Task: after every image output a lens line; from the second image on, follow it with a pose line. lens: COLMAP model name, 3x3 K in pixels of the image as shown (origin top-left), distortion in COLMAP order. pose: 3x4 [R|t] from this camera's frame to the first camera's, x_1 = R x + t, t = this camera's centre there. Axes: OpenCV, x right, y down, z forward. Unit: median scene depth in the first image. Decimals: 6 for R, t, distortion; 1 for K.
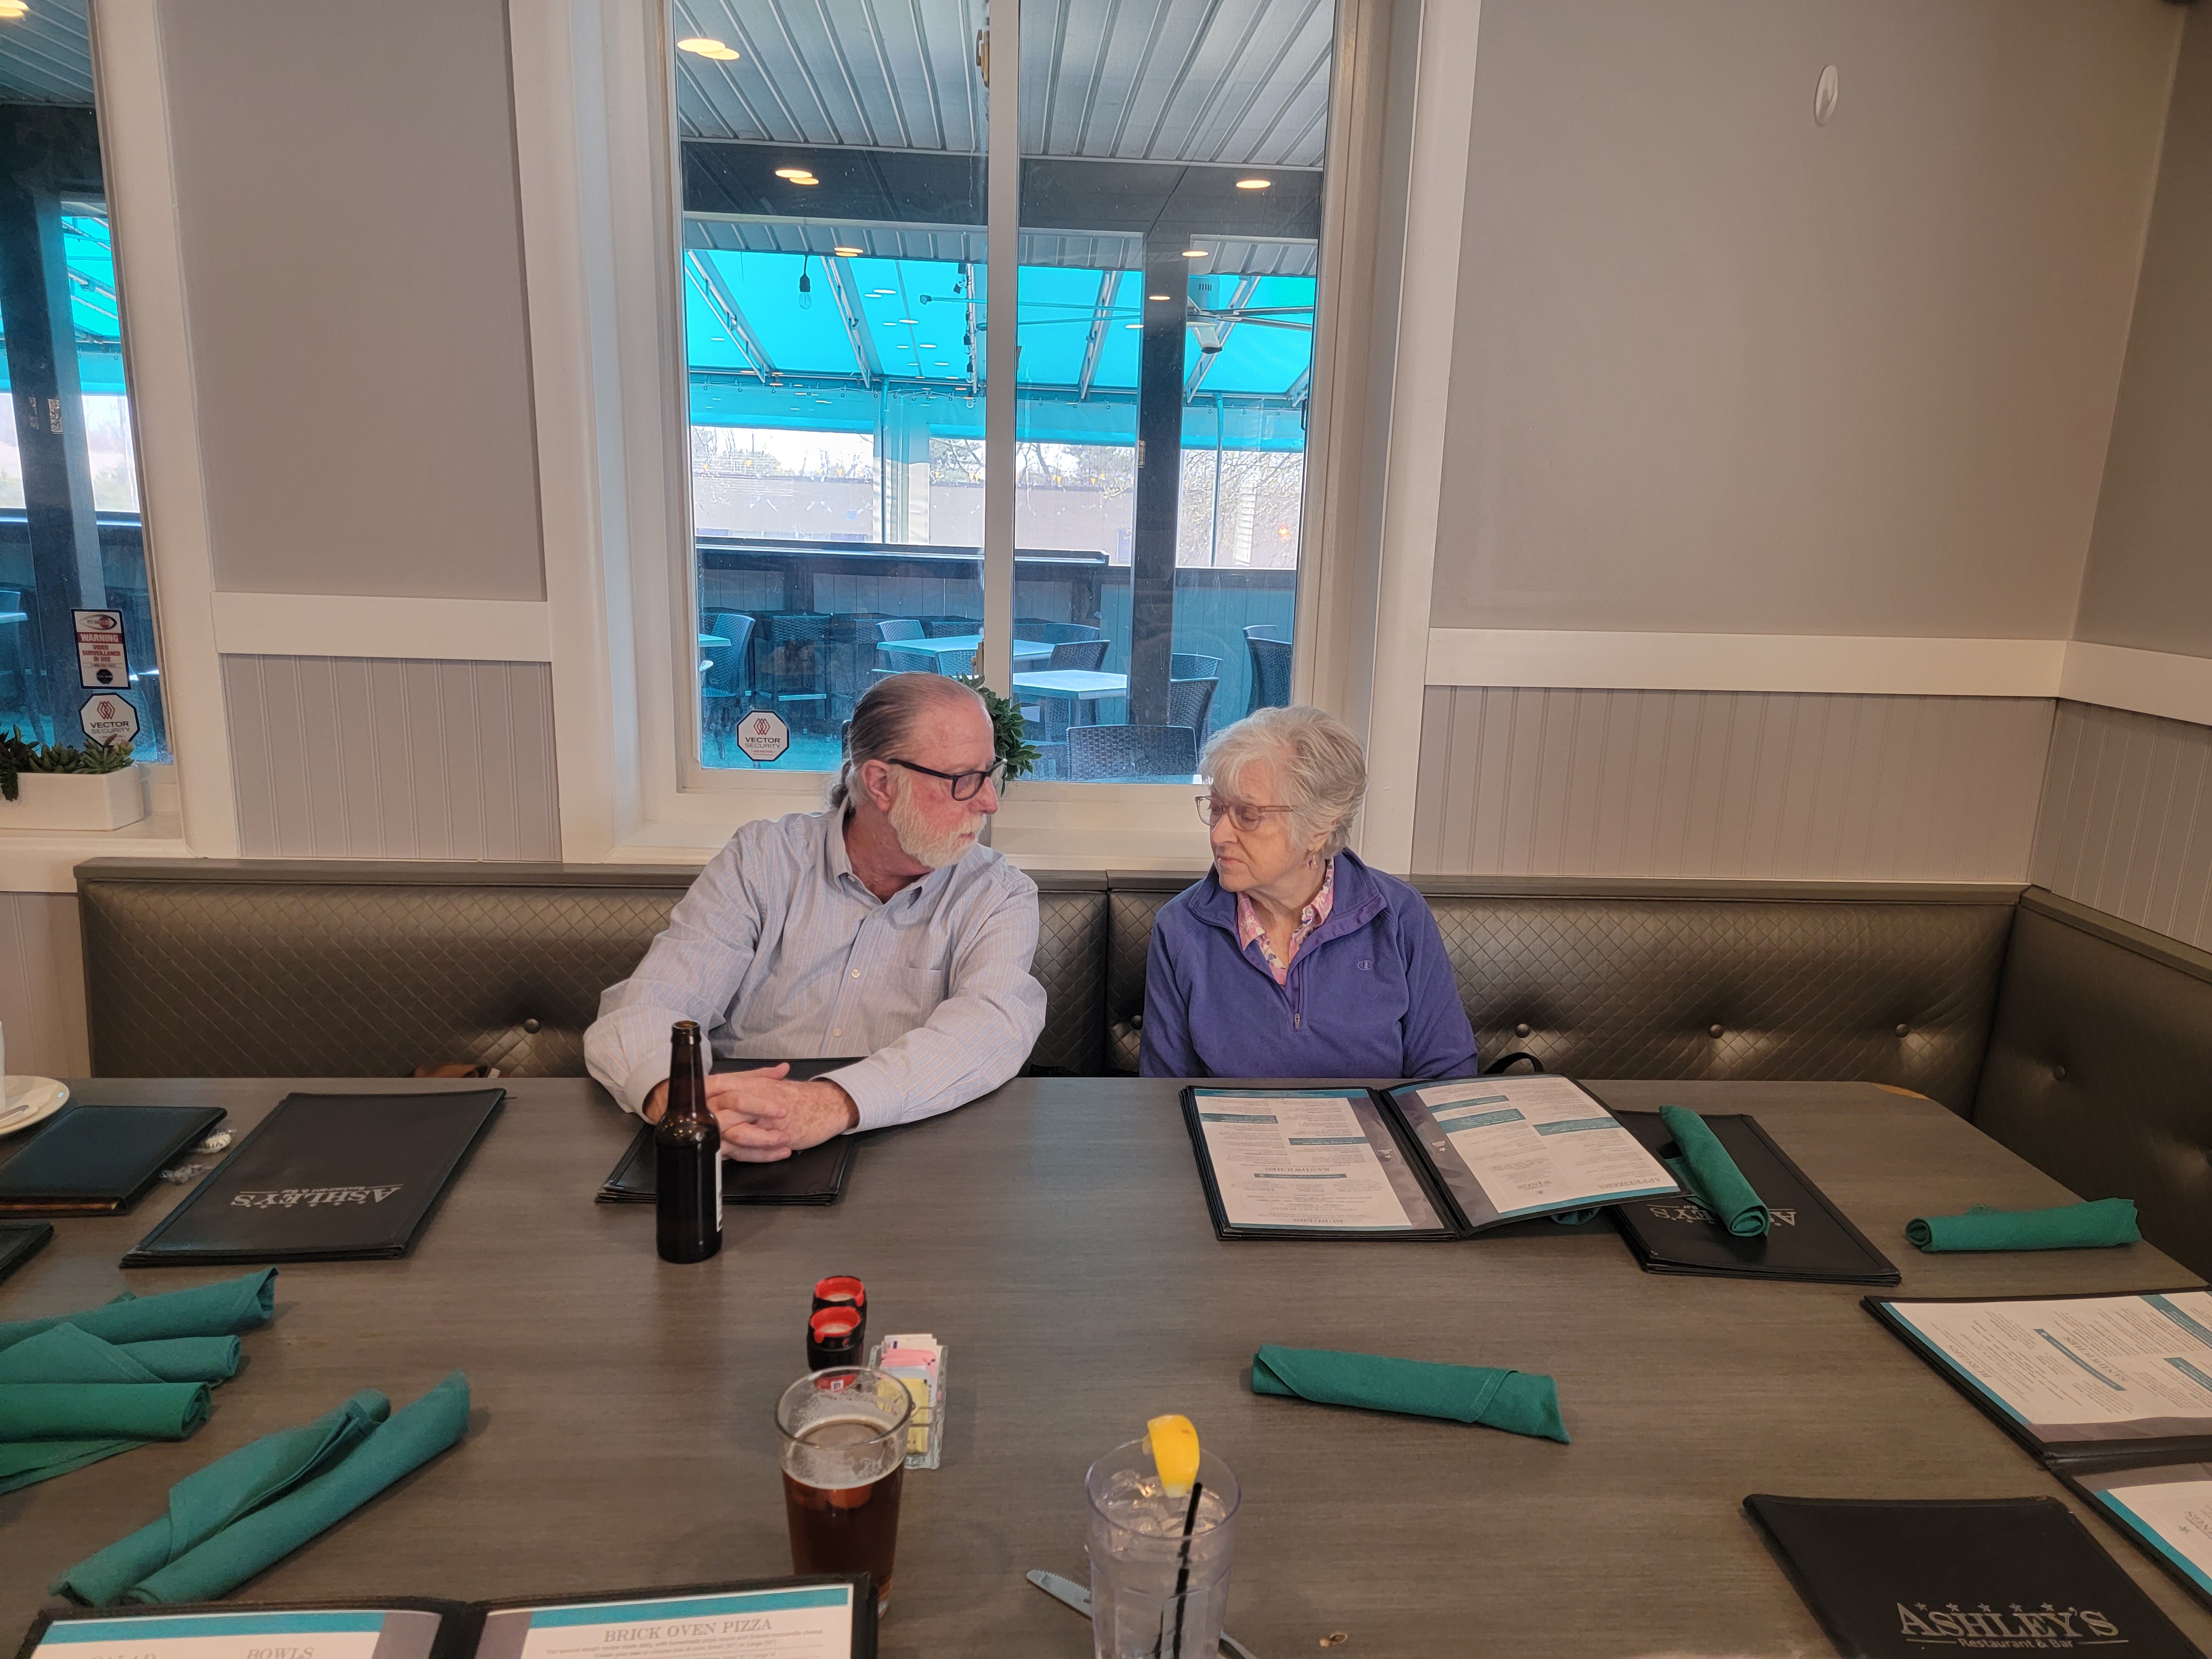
lens RADIAL K [[1536.4, 0, 1087.5], [0, 1536.4, 854.7], [0, 0, 1]] dist [0.069097, -0.058756]
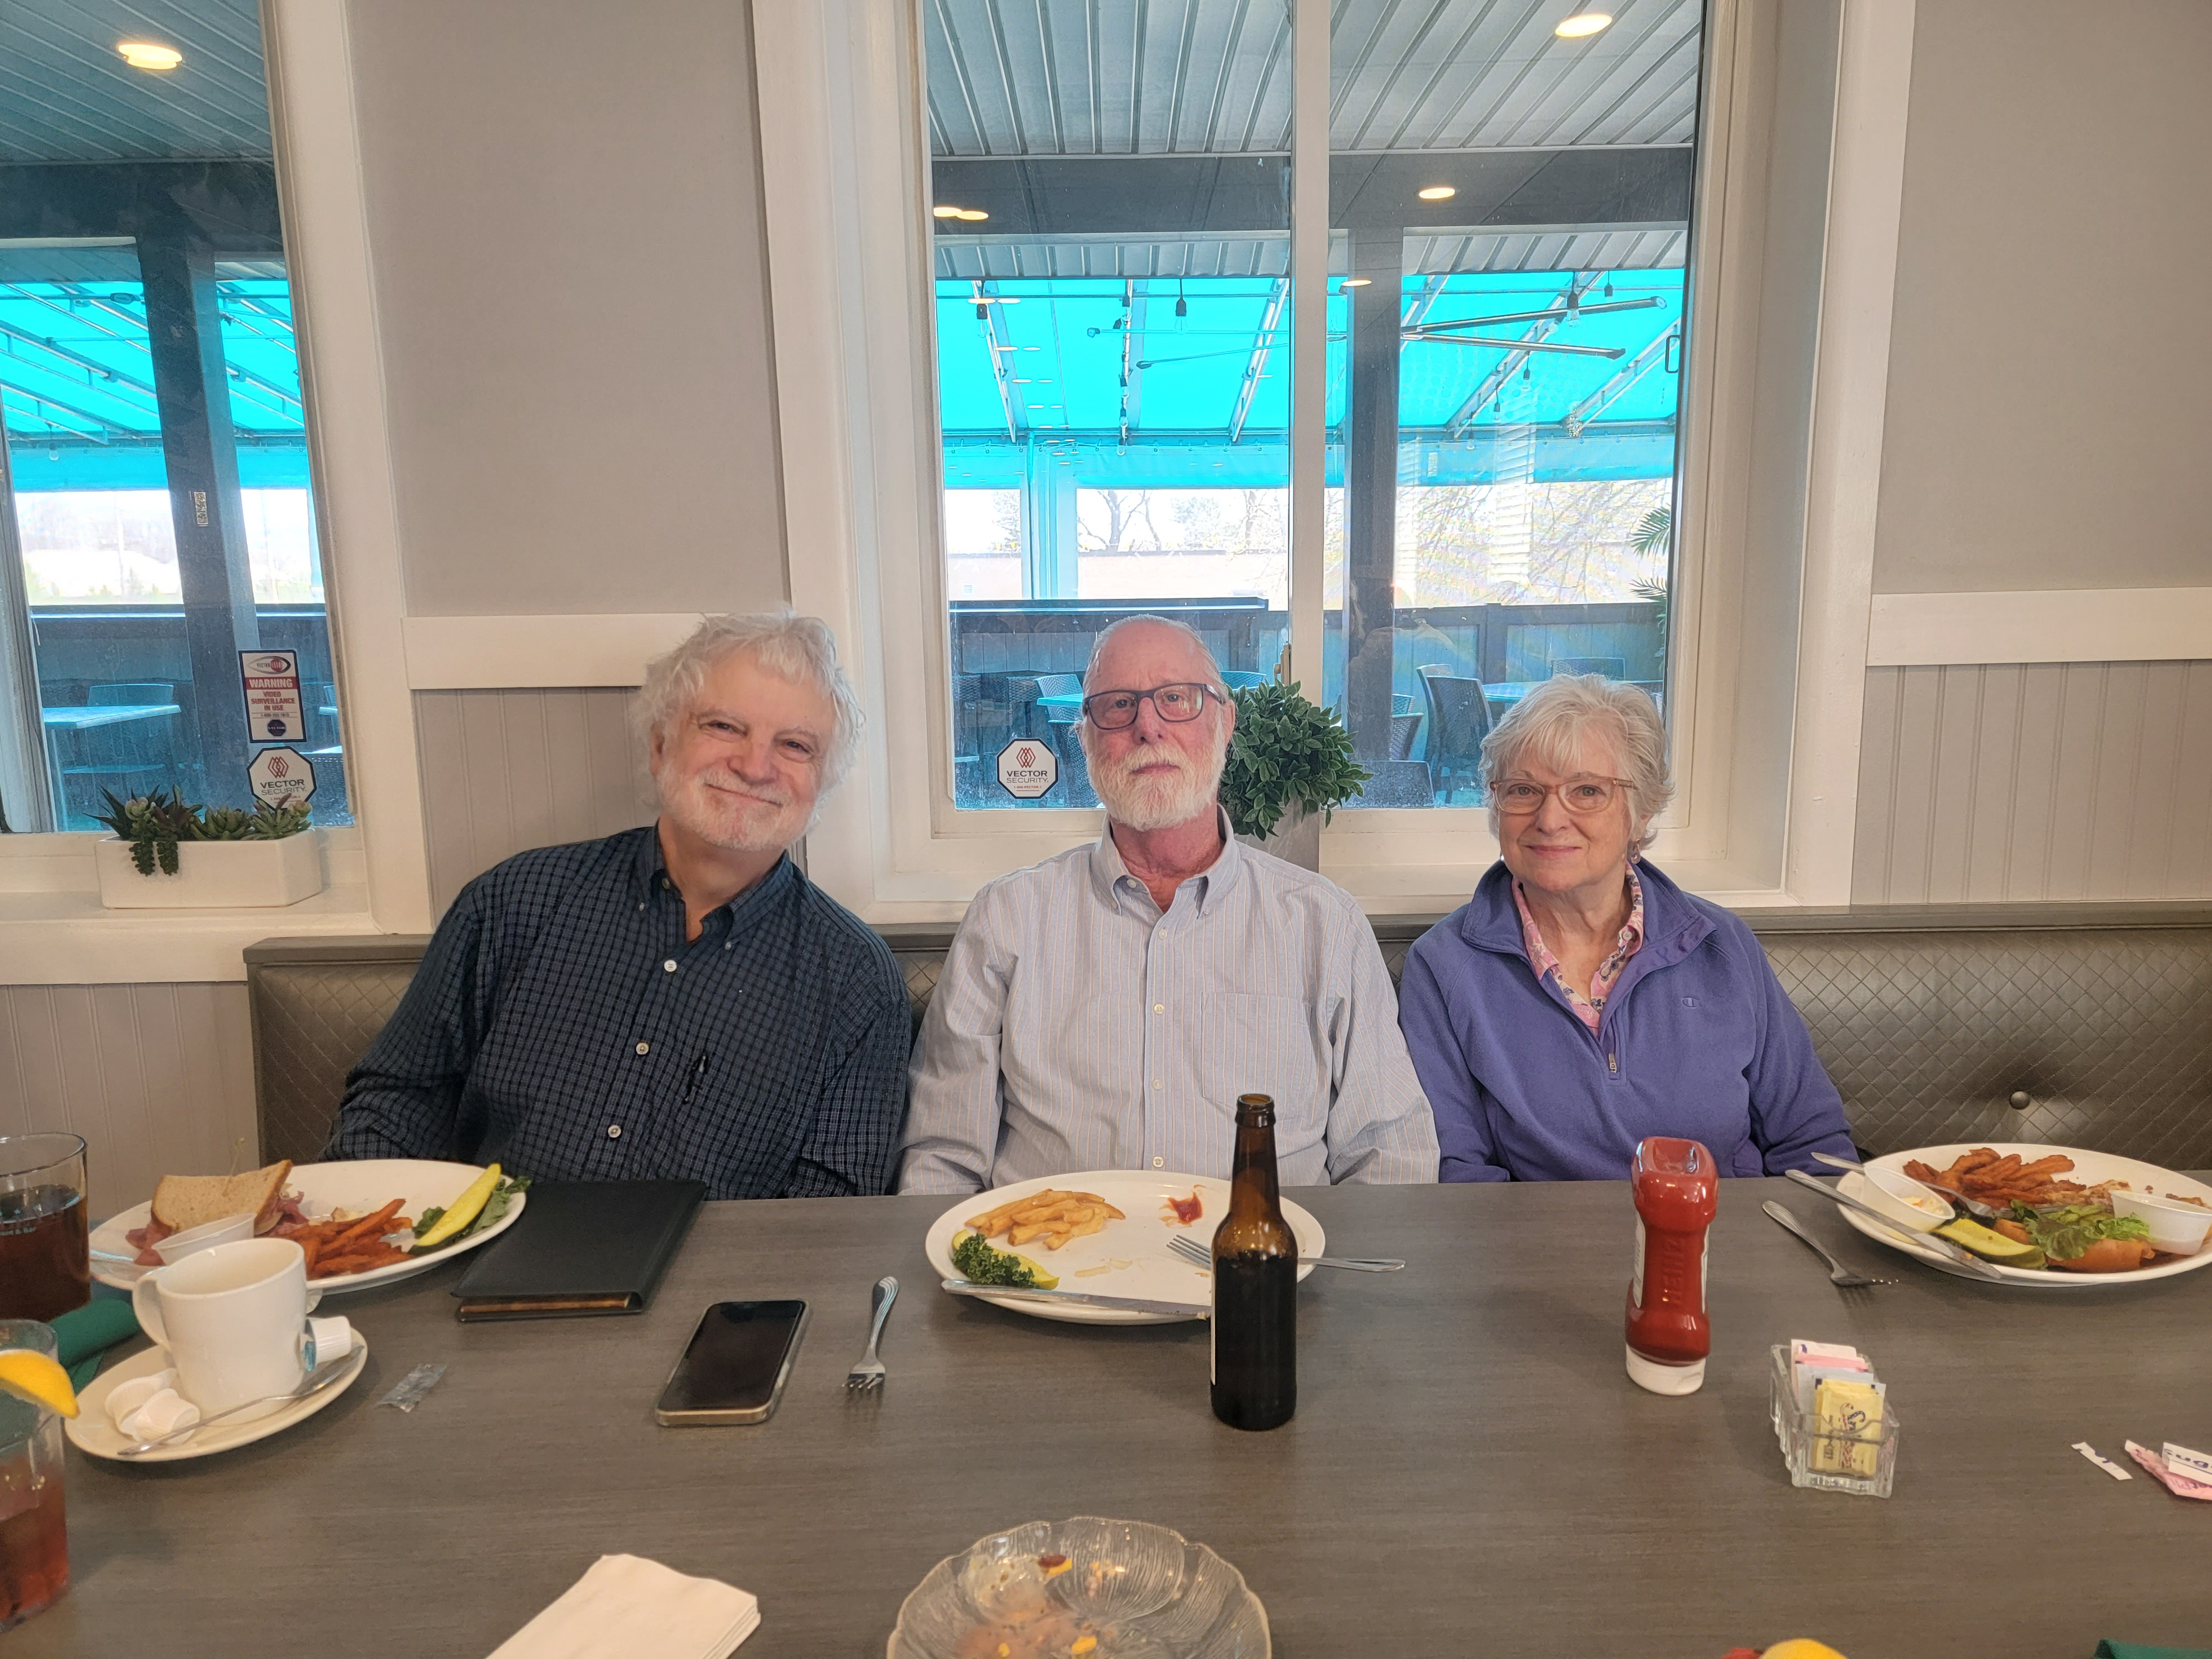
lens RADIAL K [[1536.4, 0, 1126.8], [0, 1536.4, 830.8], [0, 0, 1]] dist [0.069097, -0.058756]
pose [[0.997997, -0.036963, -0.051345, -0.122274], [0.034054, 0.997827, -0.056411, 0.006790], [0.053318, 0.054550, 0.997087, 0.176533]]
